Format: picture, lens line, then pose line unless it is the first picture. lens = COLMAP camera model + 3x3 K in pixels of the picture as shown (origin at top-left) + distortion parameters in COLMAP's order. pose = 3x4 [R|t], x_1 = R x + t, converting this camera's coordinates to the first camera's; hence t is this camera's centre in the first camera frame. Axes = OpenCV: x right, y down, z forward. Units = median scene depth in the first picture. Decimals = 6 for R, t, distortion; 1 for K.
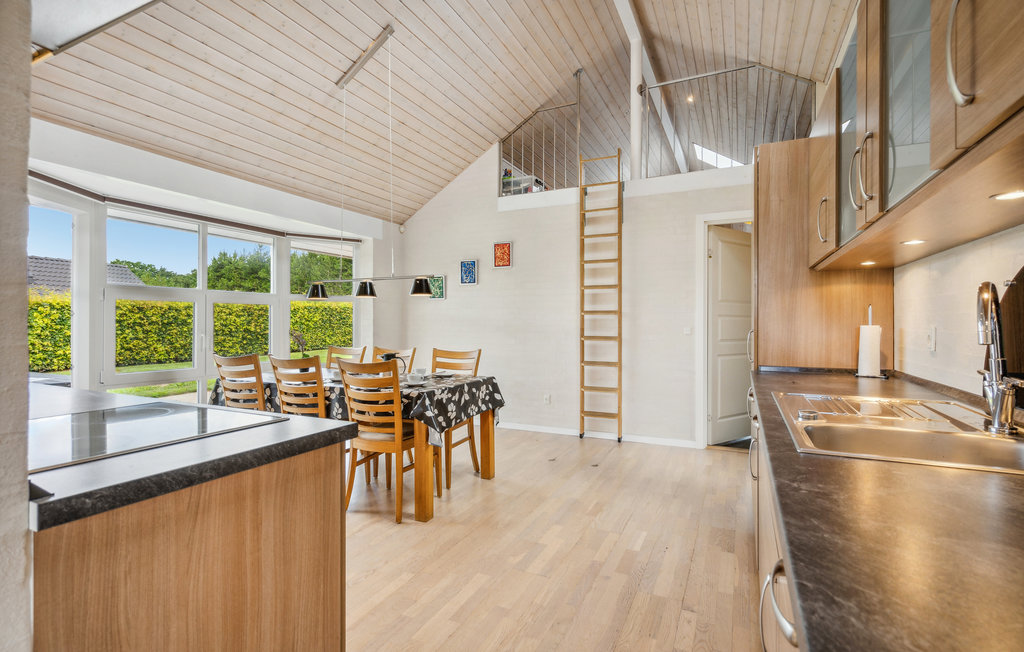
lens RADIAL K [[474.0, 0, 511.8], [0, 474.0, 324.1], [0, 0, 1]] dist [-0.002365, 0.000567]
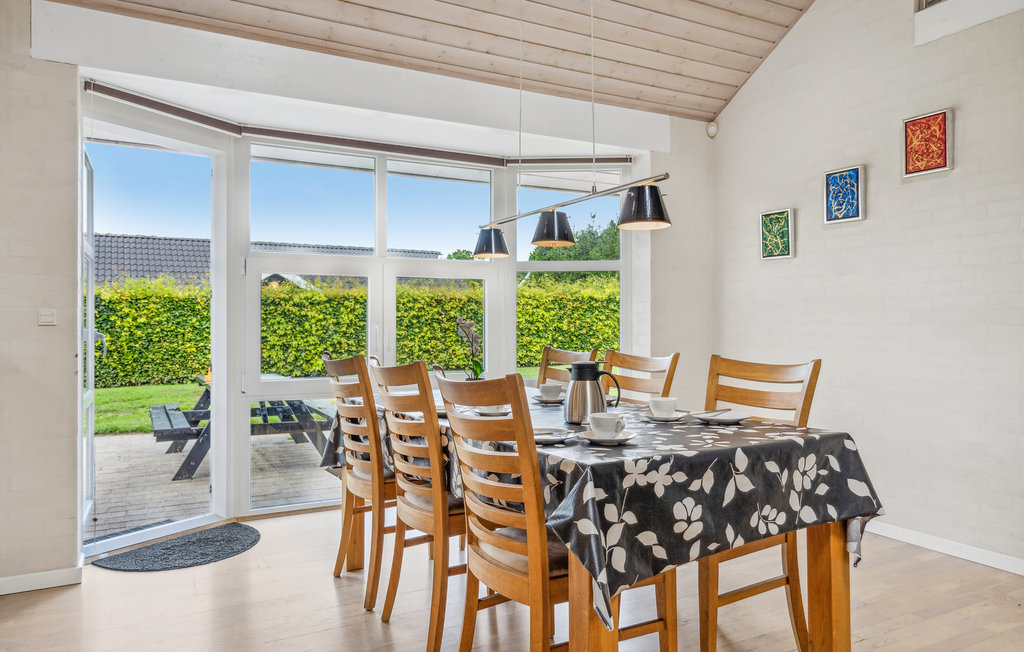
lens RADIAL K [[701.3, 0, 511.3], [0, 701.3, 322.9], [0, 0, 1]] dist [0.003028, 0.005590]
pose [[0.809457, -0.002539, -0.587174, 0.070535], [0.001917, 0.999997, -0.001681, 0.022973], [0.587176, 0.000235, 0.809459, 0.380063]]
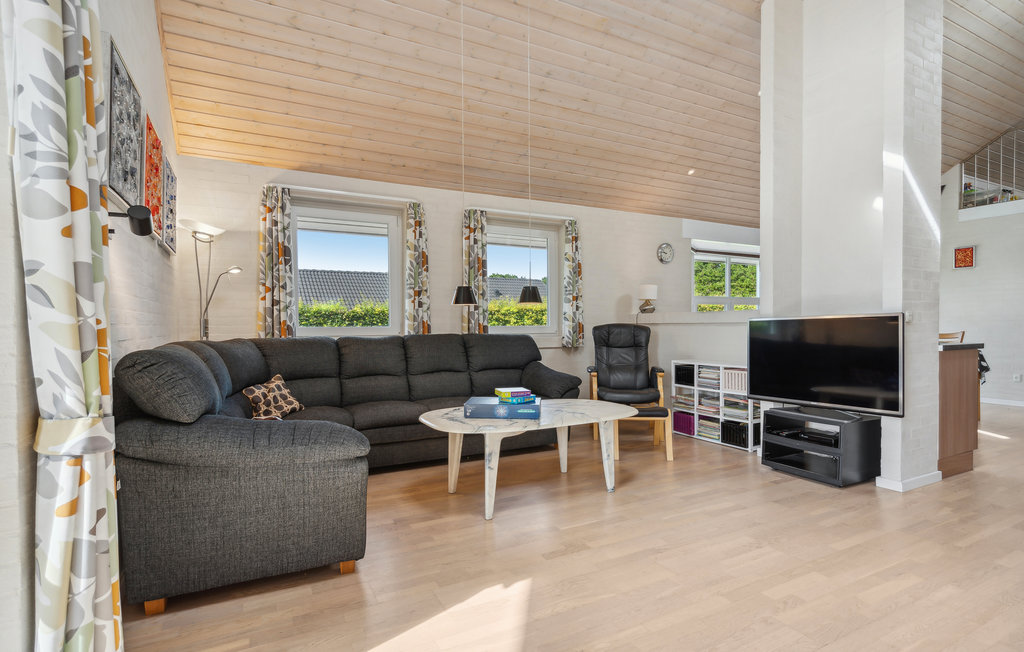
lens RADIAL K [[502.7, 0, 508.9], [0, 502.7, 332.1], [0, 0, 1]] dist [0.004113, 0.000406]
pose [[0.802135, 0.000044, -0.597143, -0.259083], [0.009968, 0.999860, 0.013463, 0.021175], [0.597060, -0.016752, 0.802022, -1.030731]]
